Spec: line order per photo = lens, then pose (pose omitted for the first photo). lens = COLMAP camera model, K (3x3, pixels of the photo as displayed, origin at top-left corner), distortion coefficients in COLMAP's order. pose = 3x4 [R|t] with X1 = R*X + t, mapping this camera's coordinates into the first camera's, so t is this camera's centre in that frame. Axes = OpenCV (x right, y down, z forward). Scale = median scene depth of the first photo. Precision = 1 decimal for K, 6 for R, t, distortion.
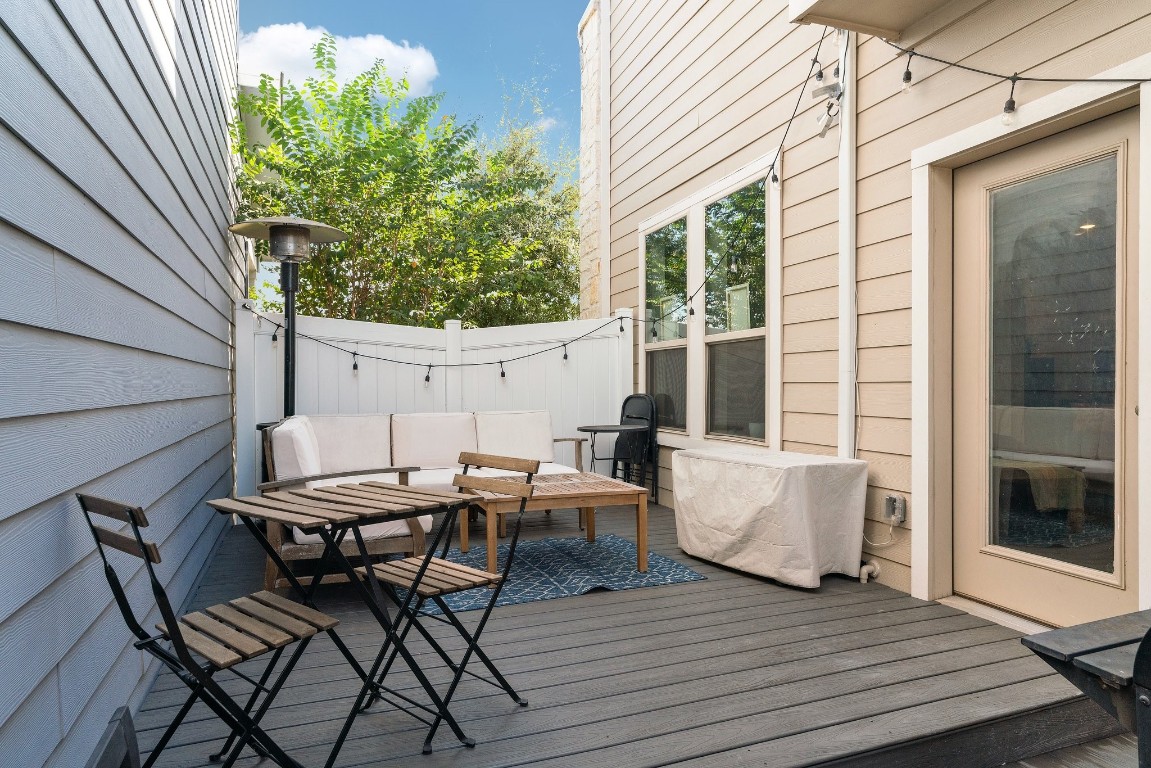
lens RADIAL K [[684.3, 0, 572.5], [0, 684.3, 389.5], [0, 0, 1]] dist [0.003344, 0.002774]
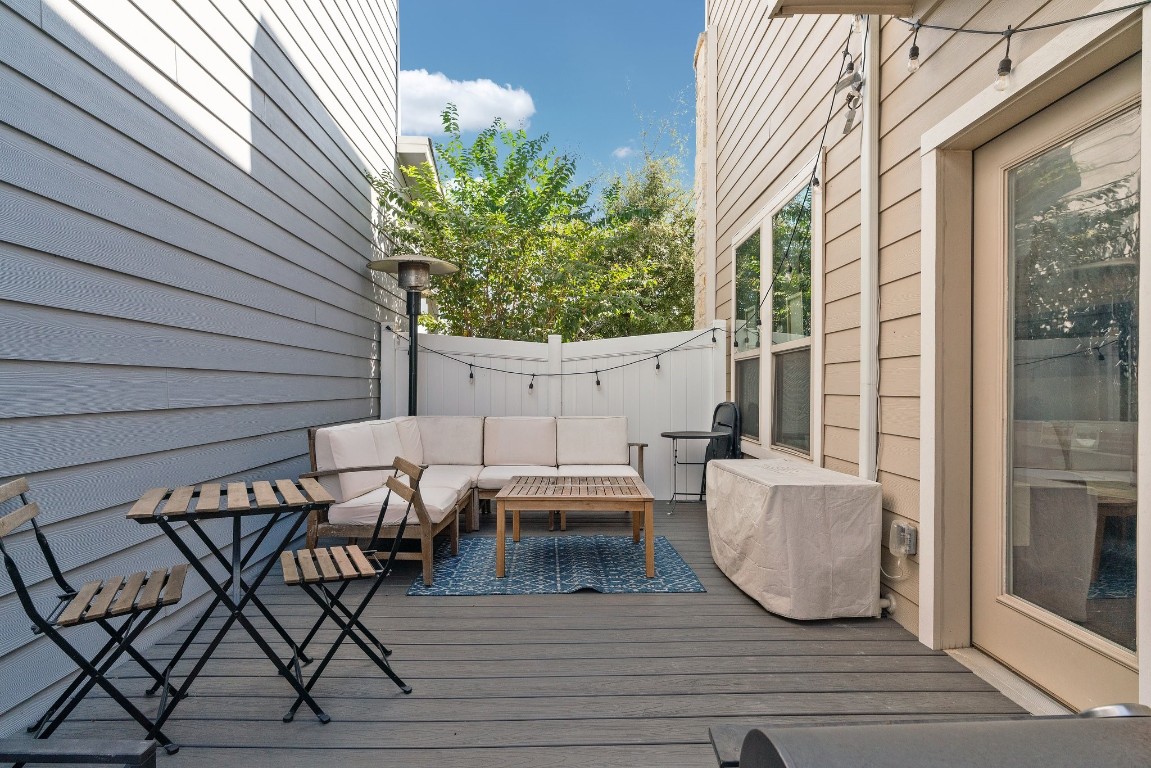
lens RADIAL K [[599.5, 0, 581.5], [0, 599.5, 384.9], [0, 0, 1]] dist [0.005409, 0.001368]
pose [[0.942139, 0.005724, -0.335173, 0.306416], [-0.009926, 0.999892, -0.010824, -0.012136], [0.335075, 0.013525, 0.942094, 0.112394]]
